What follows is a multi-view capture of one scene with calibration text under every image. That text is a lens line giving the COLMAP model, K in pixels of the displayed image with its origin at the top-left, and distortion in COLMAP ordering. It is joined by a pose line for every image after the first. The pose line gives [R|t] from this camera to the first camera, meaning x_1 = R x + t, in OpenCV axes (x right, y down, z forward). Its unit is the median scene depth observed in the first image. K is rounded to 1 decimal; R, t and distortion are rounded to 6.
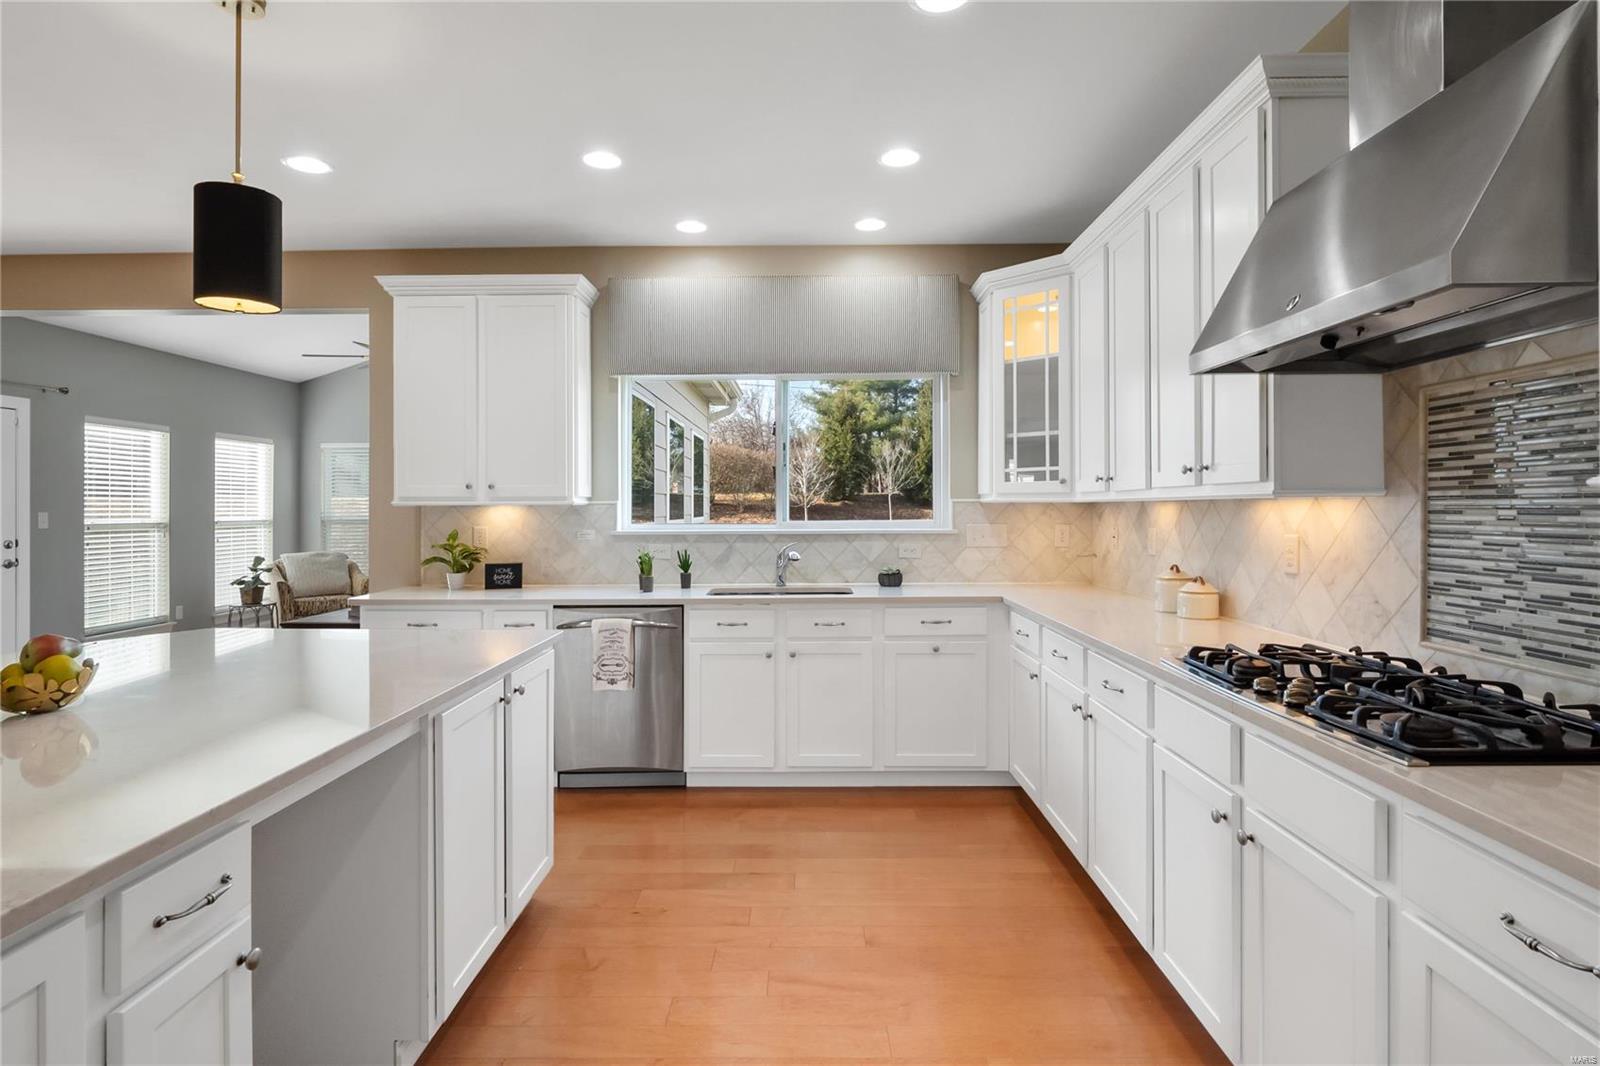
lens RADIAL K [[834.8, 0, 787.0], [0, 834.8, 505.7], [0, 0, 1]] dist [0.004900, -0.005529]
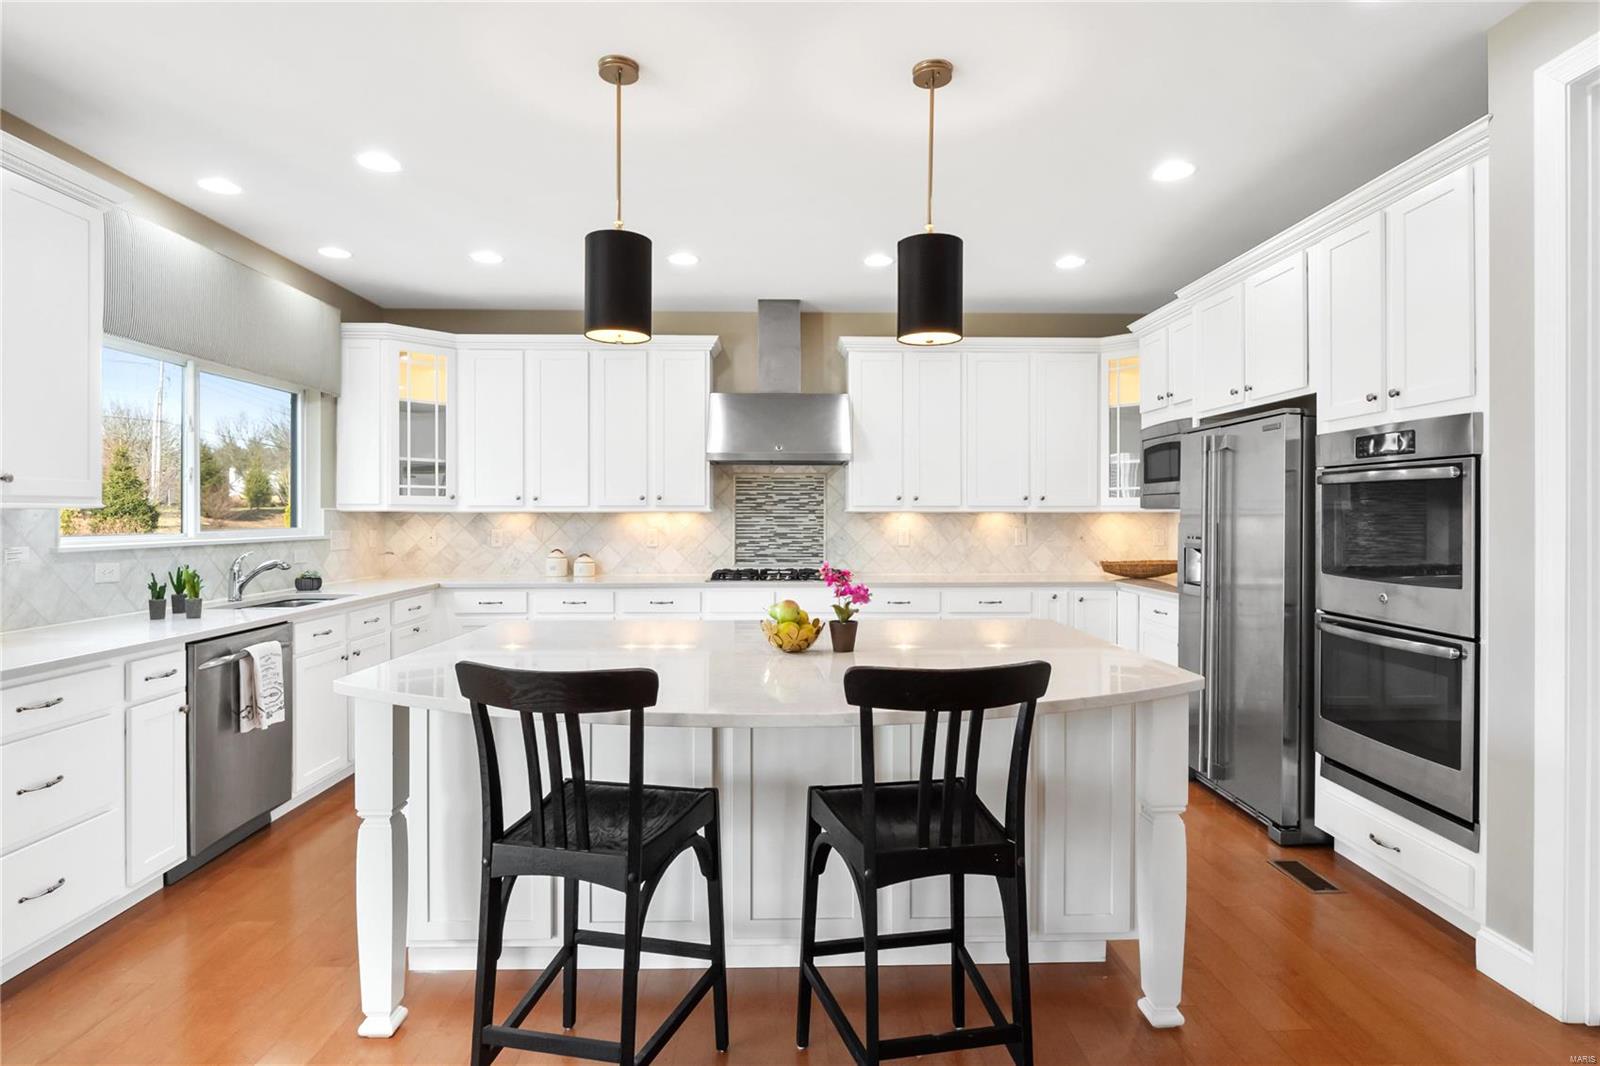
lens RADIAL K [[834.8, 0, 806.8], [0, 834.8, 516.2], [0, 0, 1]] dist [0.004900, -0.005529]
pose [[-0.046406, 0.002417, 0.998920, -1.025179], [-0.003838, 0.999989, -0.002598, 0.003921], [-0.998915, -0.003955, -0.046397, 0.448071]]
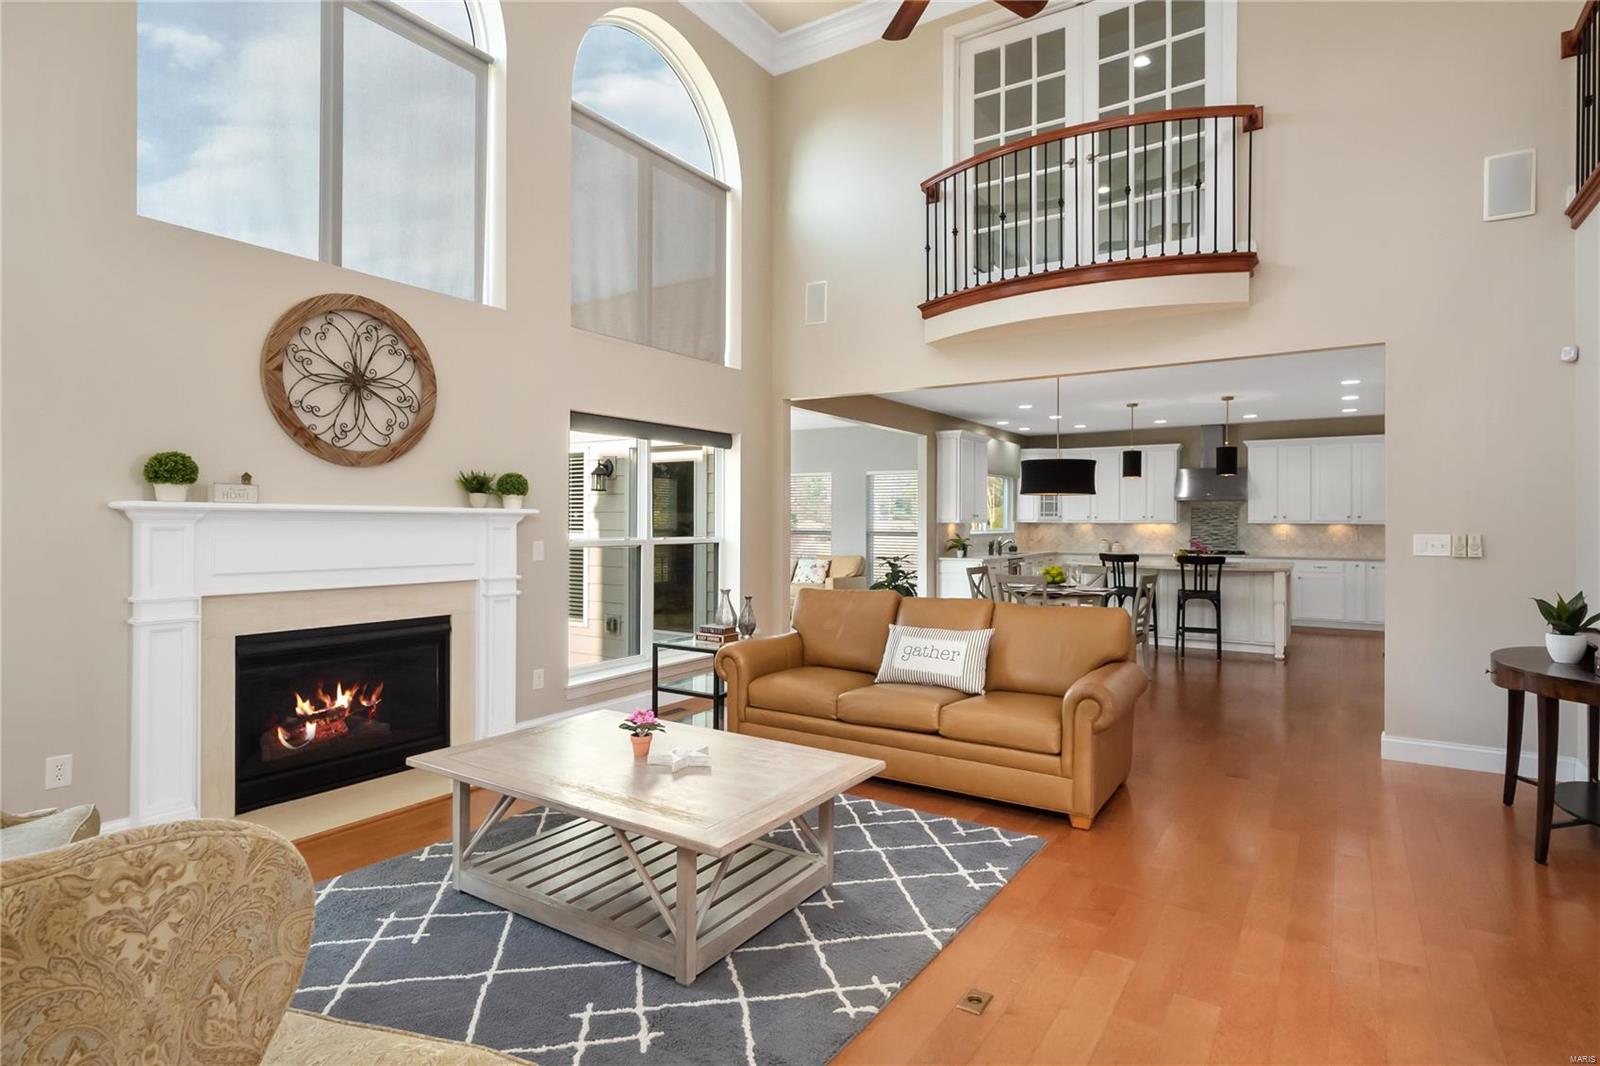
lens RADIAL K [[834.8, 0, 823.8], [0, 834.8, 522.3], [0, 0, 1]] dist [0.004900, -0.005529]
pose [[0.511271, 0.009324, 0.859369, -2.837036], [-0.010529, 0.999934, -0.004585, 0.018229], [-0.859355, -0.006704, 0.511335, 0.107939]]
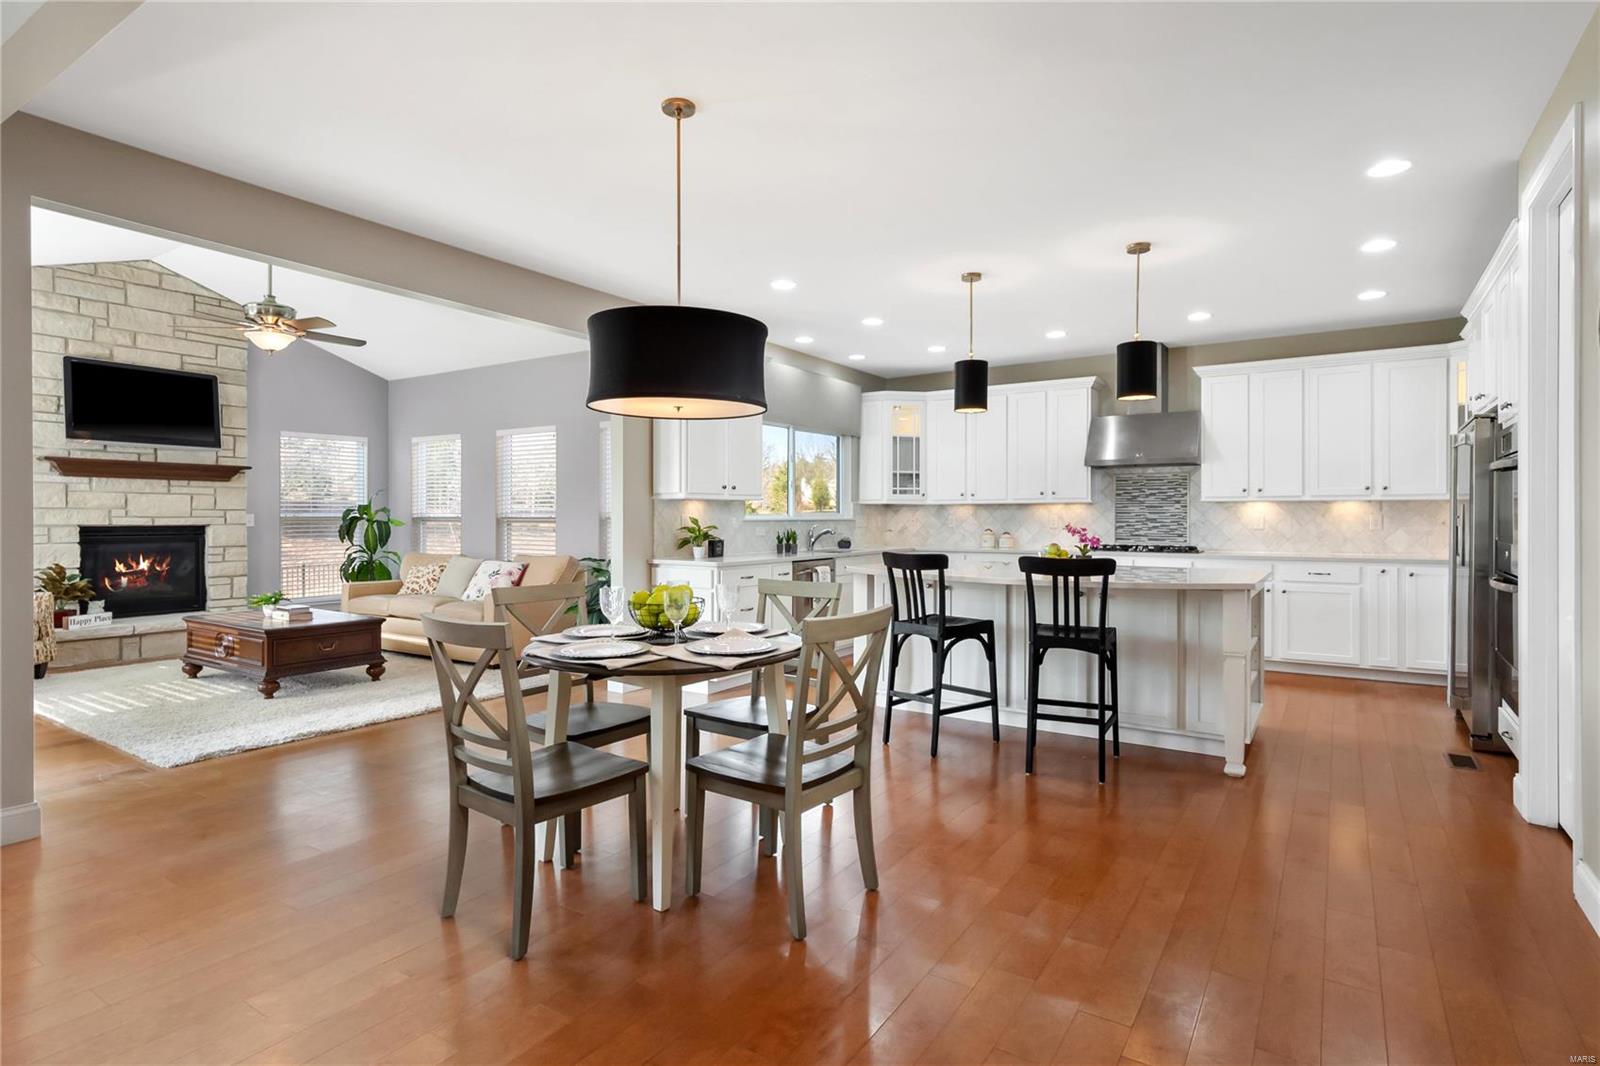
lens RADIAL K [[834.8, 0, 801.8], [0, 834.8, 546.1], [0, 0, 1]] dist [0.004900, -0.005529]
pose [[0.528599, -0.025268, 0.848496, -1.605250], [-0.005702, 0.999429, 0.033315, 0.032659], [-0.848853, -0.022448, 0.528152, 0.104138]]
